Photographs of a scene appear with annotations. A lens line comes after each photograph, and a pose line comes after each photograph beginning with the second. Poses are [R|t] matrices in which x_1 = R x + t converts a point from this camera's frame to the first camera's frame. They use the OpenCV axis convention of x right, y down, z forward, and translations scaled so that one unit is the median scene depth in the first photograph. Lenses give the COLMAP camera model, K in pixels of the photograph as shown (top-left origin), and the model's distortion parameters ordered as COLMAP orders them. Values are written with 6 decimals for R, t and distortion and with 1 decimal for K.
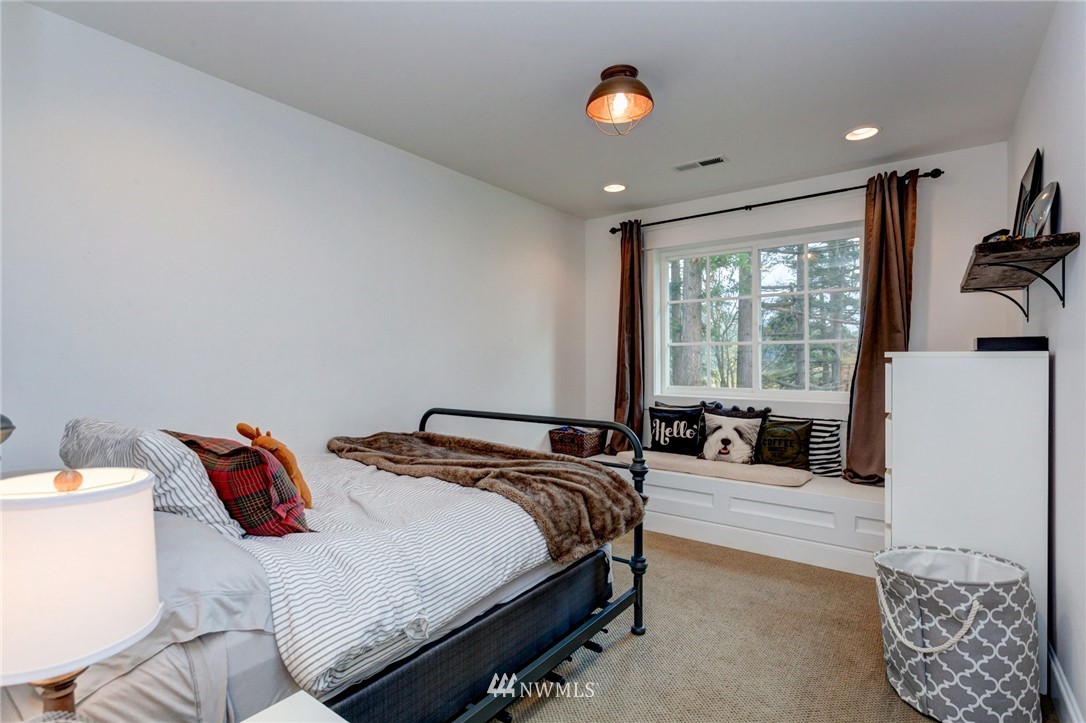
lens RADIAL K [[526.5, 0, 543.0], [0, 526.5, 361.5], [0, 0, 1]] dist [0.000536, 0.000023]
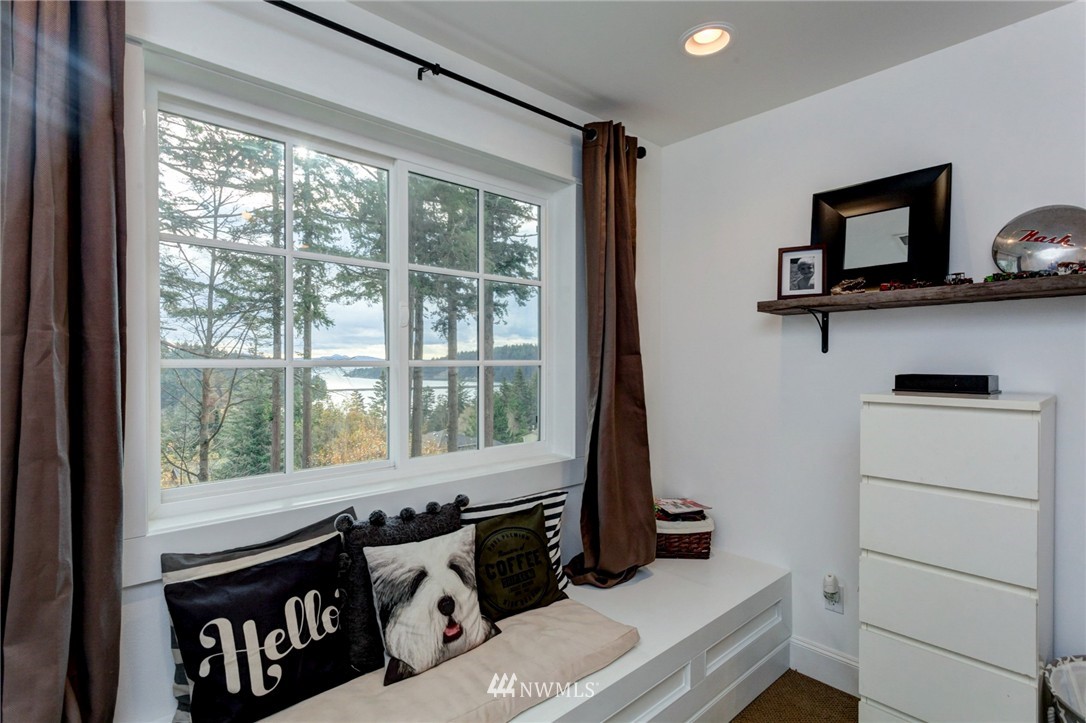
lens RADIAL K [[526.5, 0, 543.0], [0, 526.5, 361.5], [0, 0, 1]] dist [0.000536, 0.000023]
pose [[0.192033, -0.006253, 0.981369, -0.042955], [-0.002394, 0.999974, 0.006840, -0.041308], [-0.981386, -0.003663, 0.192013, 0.809450]]
